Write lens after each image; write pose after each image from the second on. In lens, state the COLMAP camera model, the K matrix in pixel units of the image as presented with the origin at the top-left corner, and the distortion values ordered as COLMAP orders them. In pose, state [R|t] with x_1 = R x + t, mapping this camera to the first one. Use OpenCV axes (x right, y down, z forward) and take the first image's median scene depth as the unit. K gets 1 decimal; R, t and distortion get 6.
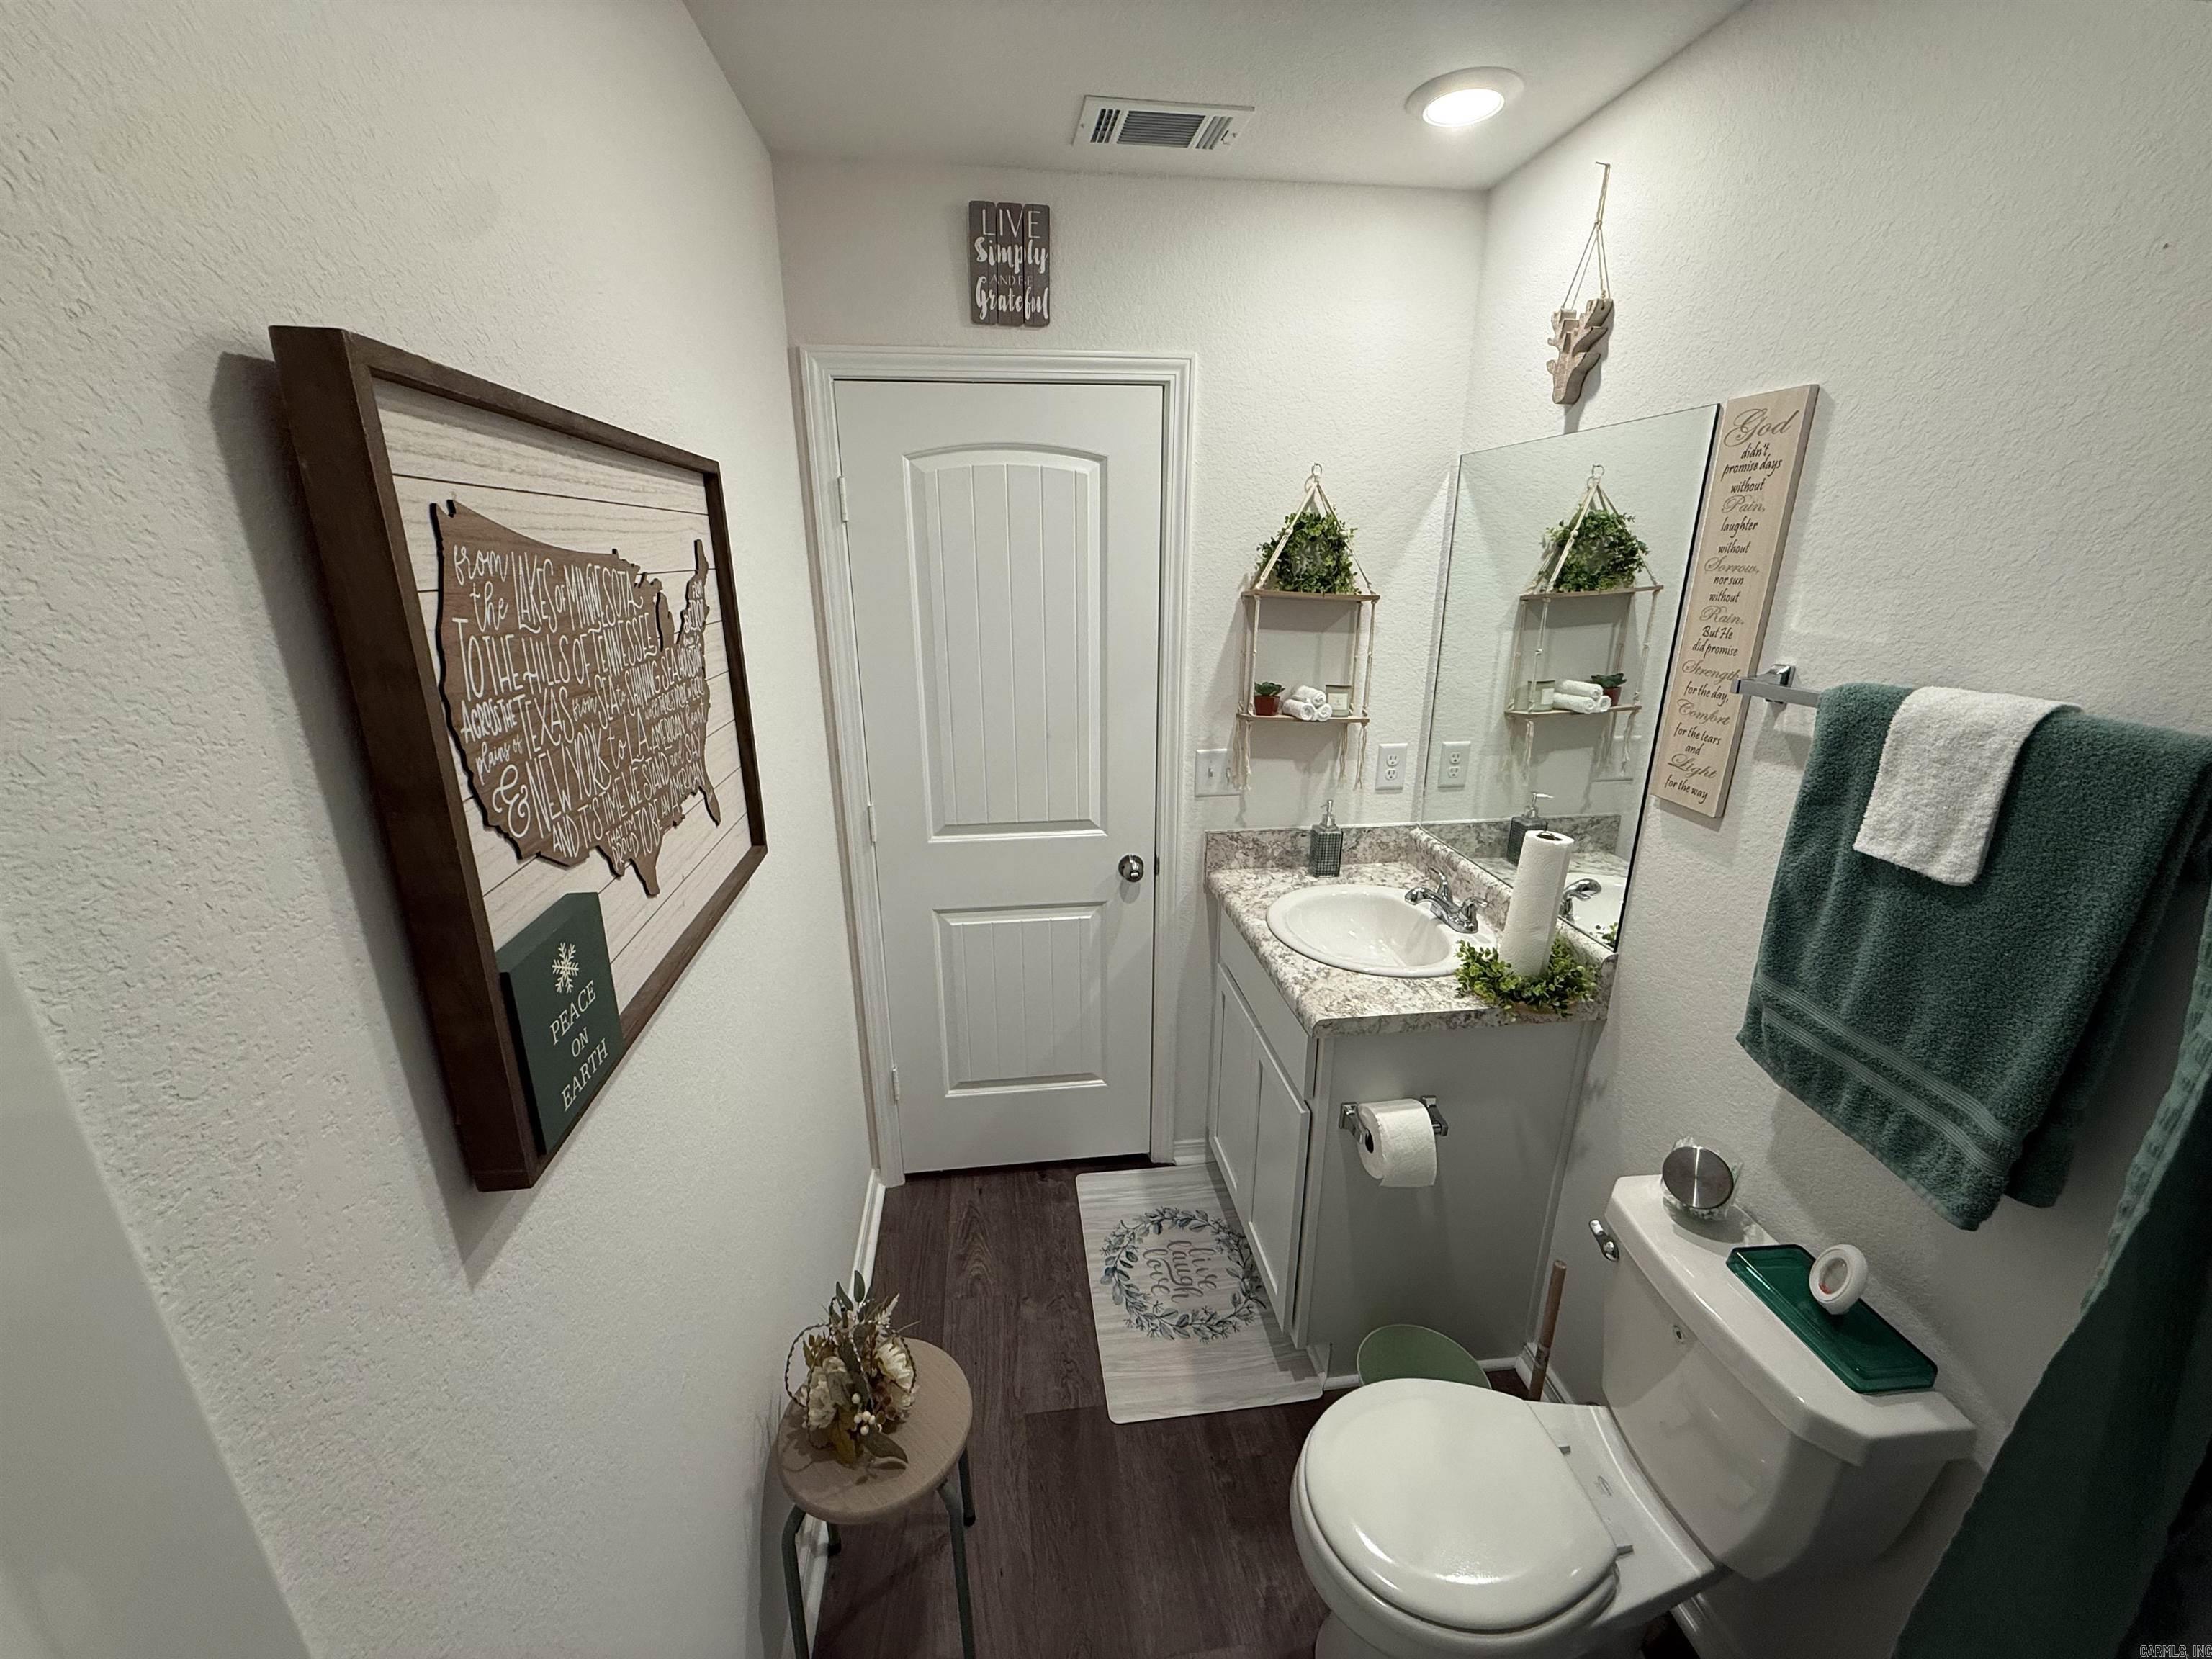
lens RADIAL K [[884.1, 0, 1103.3], [0, 884.1, 831.0], [0, 0, 1]] dist [0.003739, 0.000120]
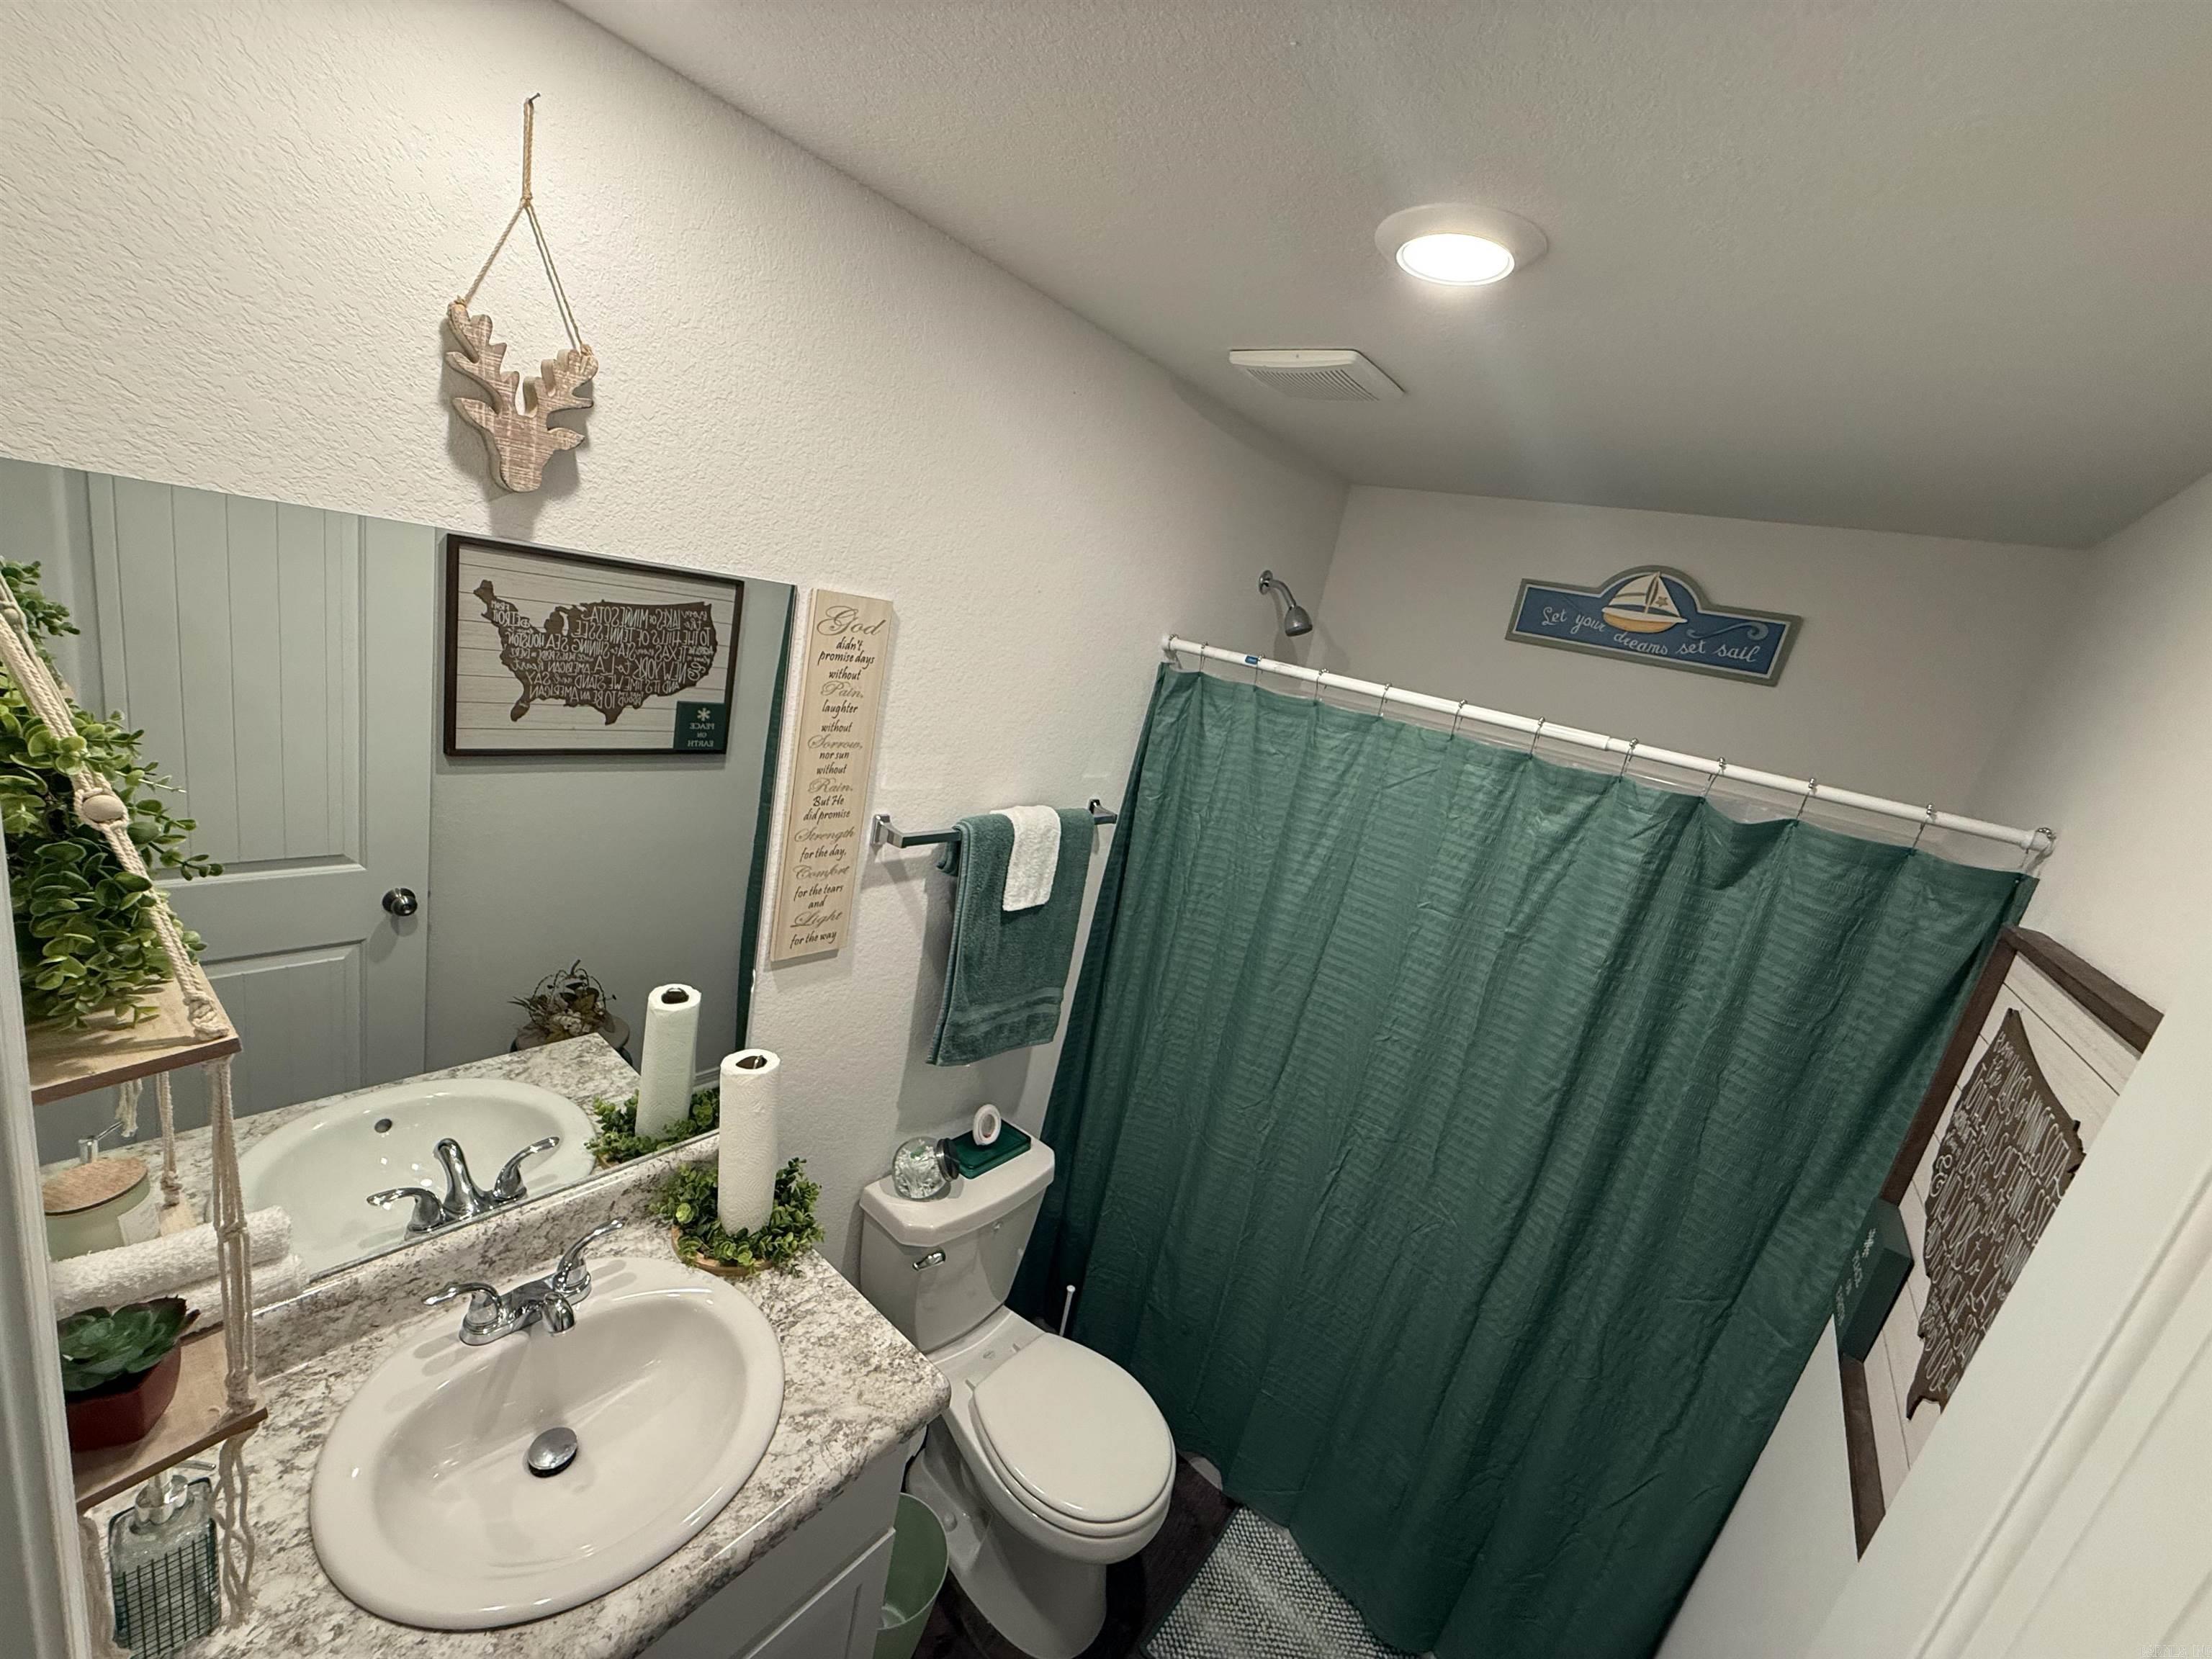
lens RADIAL K [[884.1, 0, 1104.6], [0, 884.1, 835.1], [0, 0, 1]] dist [0.003739, 0.000120]
pose [[-0.687994, -0.309522, 0.656400, -0.260938], [0.027202, 0.892851, 0.449531, -0.684368], [-0.725207, 0.327129, -0.605856, 1.475101]]
